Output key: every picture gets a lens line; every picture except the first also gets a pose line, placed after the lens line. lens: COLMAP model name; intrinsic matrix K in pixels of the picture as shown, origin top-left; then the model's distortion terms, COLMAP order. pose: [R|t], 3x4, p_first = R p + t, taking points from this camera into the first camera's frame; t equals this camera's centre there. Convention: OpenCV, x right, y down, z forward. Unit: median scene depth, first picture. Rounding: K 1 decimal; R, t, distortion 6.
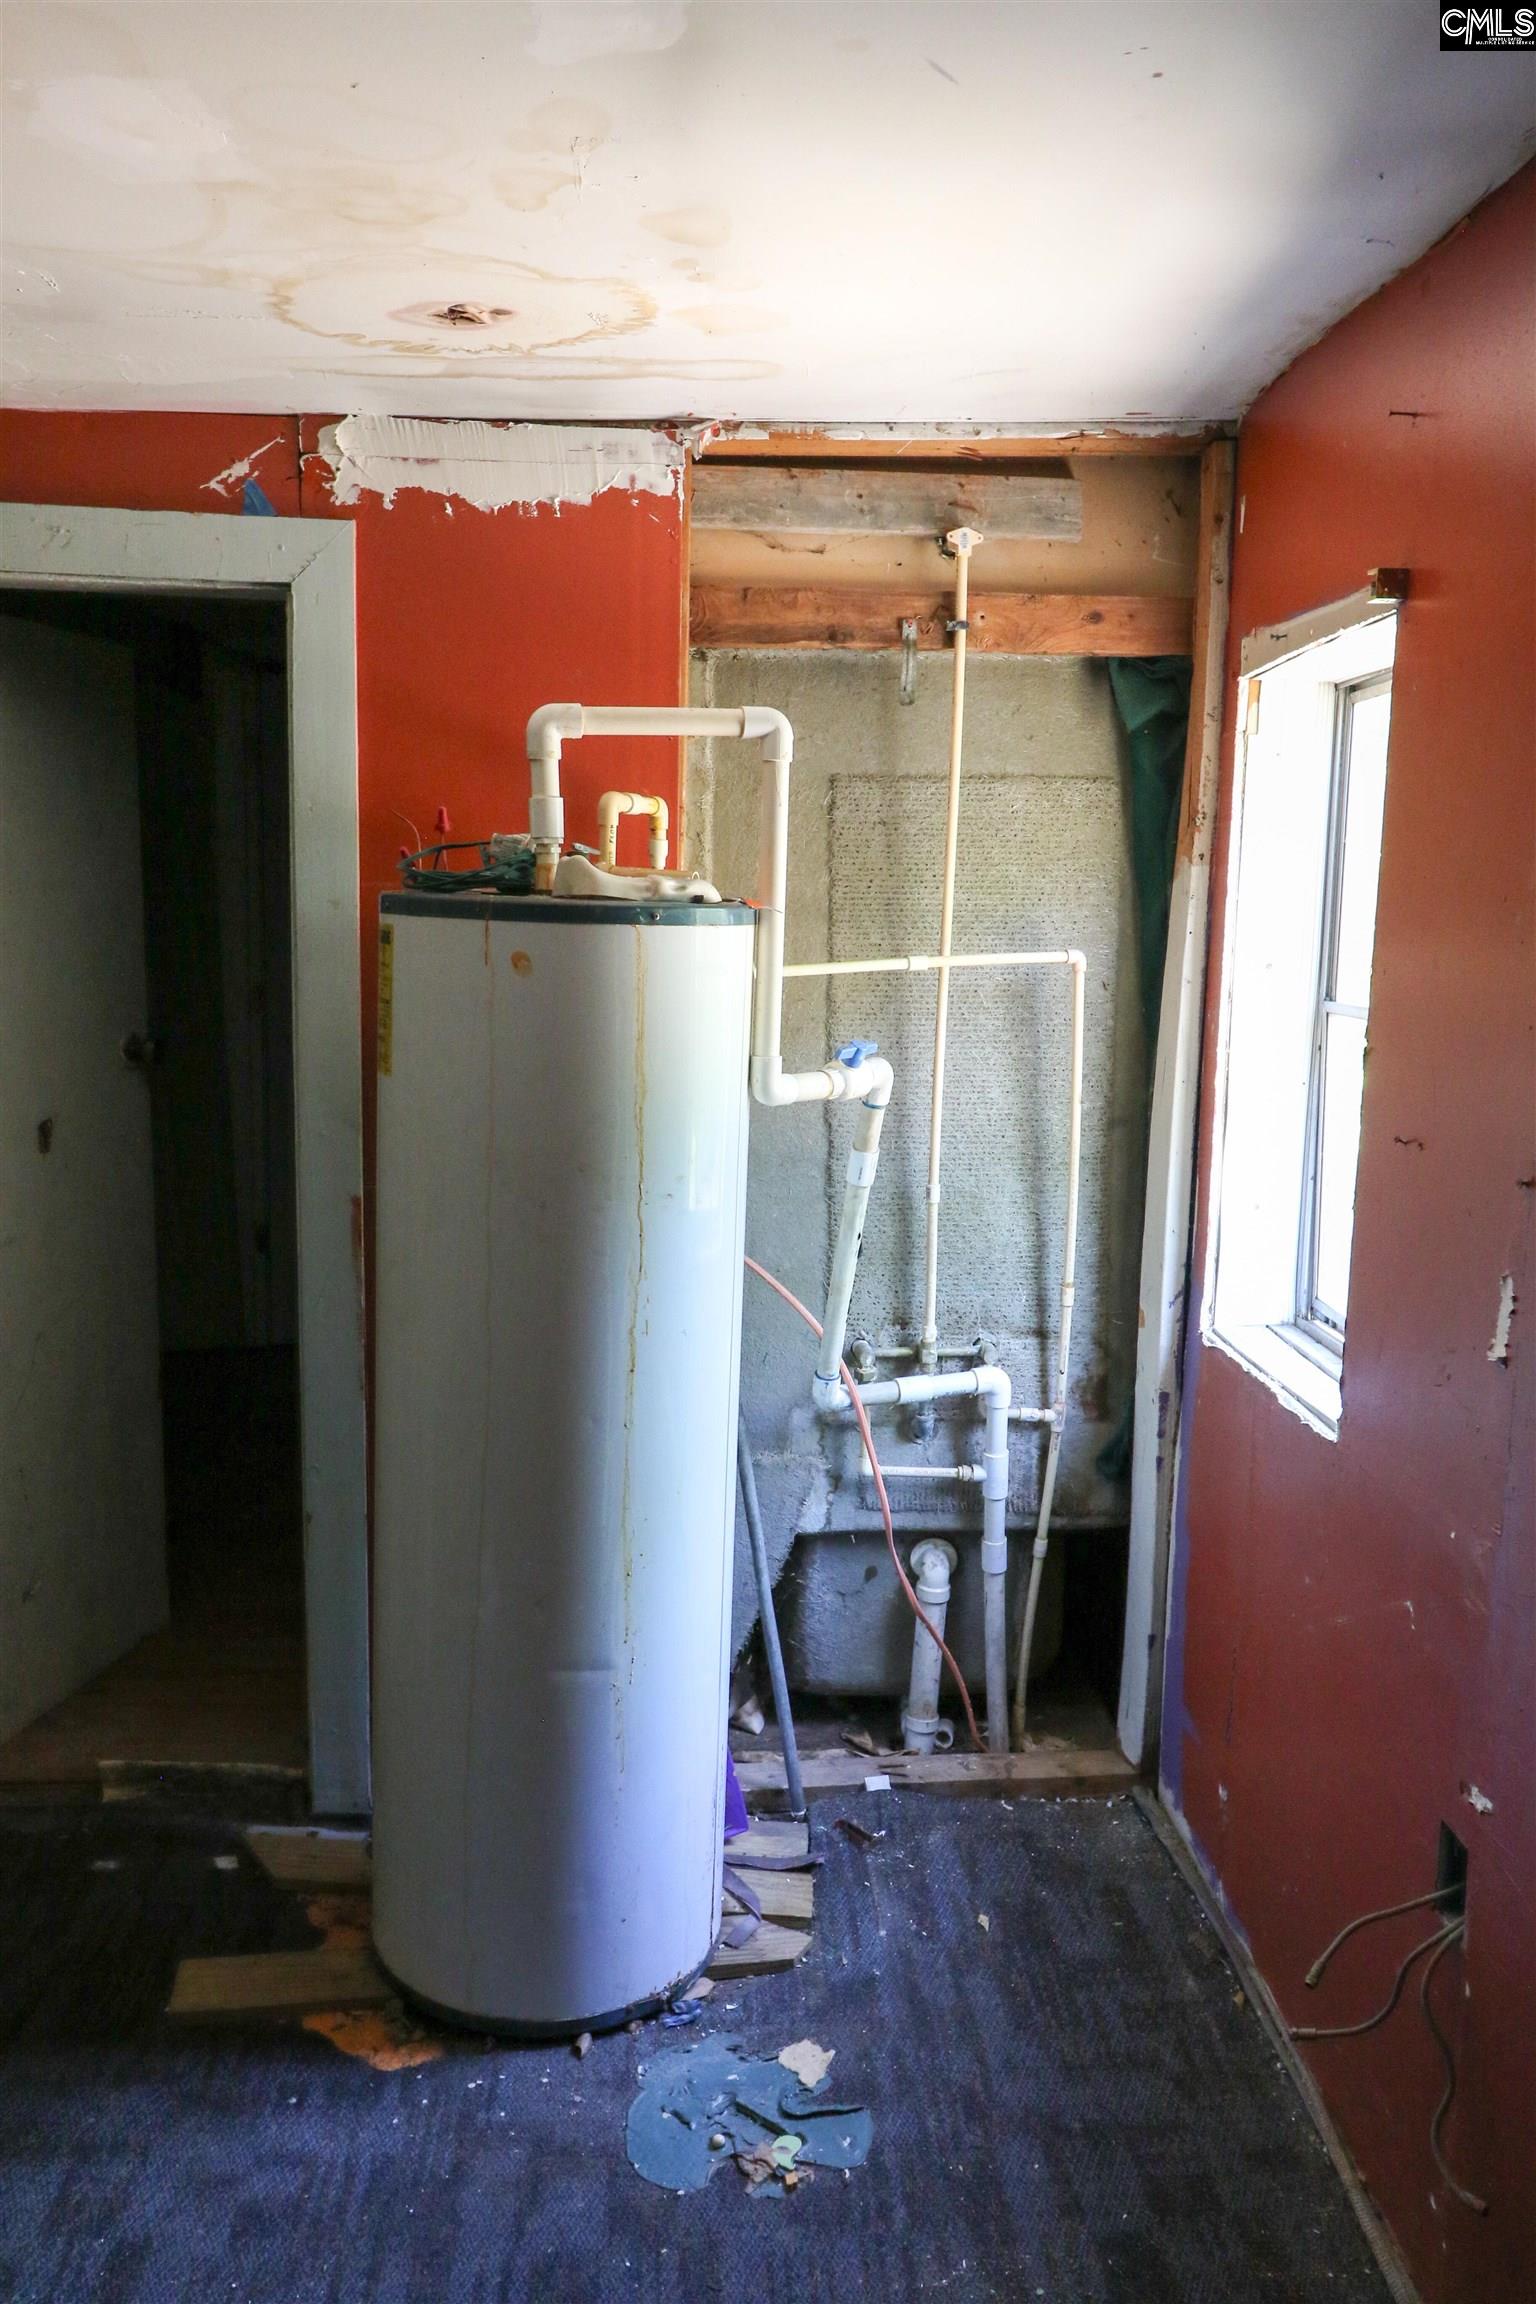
lens RADIAL K [[1791.5, 0, 767.9], [0, 1791.5, 1150.1], [0, 0, 1]] dist [-0.001685, 0.012357]
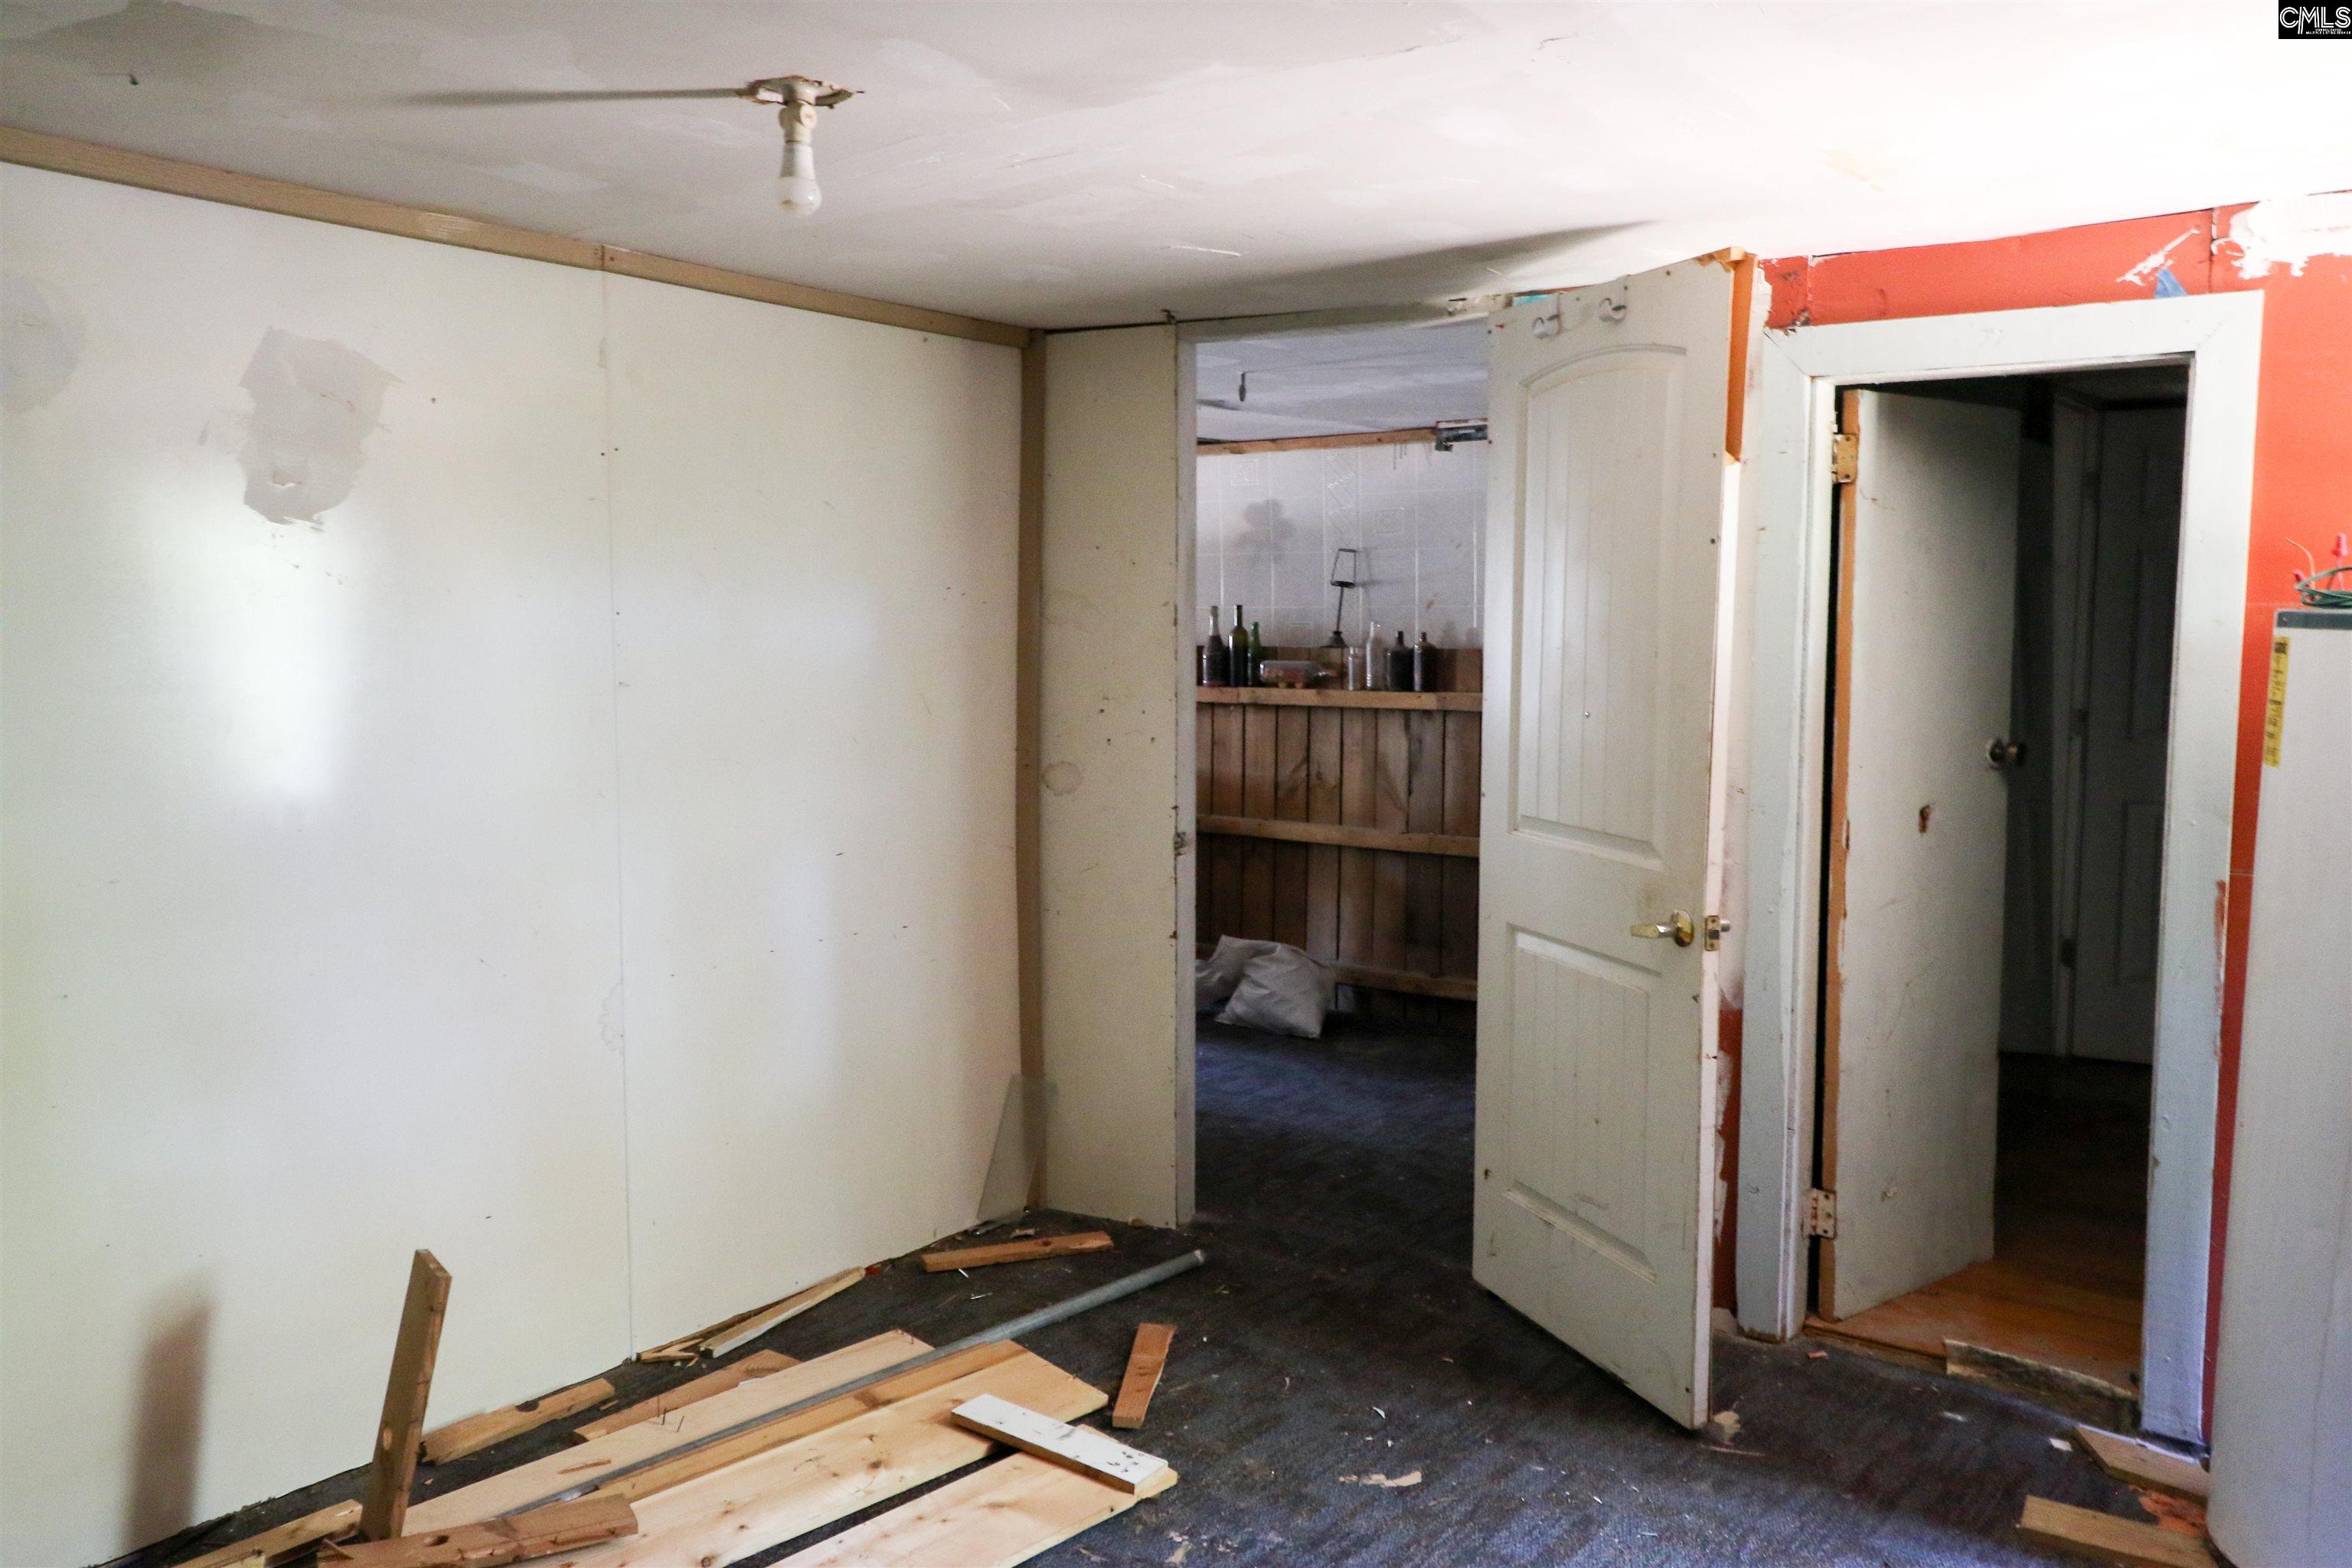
lens RADIAL K [[1828.8, 0, 1174.6], [0, 1828.8, 783.4], [0, 0, 1]] dist [-0.001685, 0.012357]
pose [[0.762662, 0.040937, -0.645501, 0.008161], [-0.079860, 0.996319, -0.031169, 0.054508], [0.641849, 0.075321, 0.763123, -0.311827]]
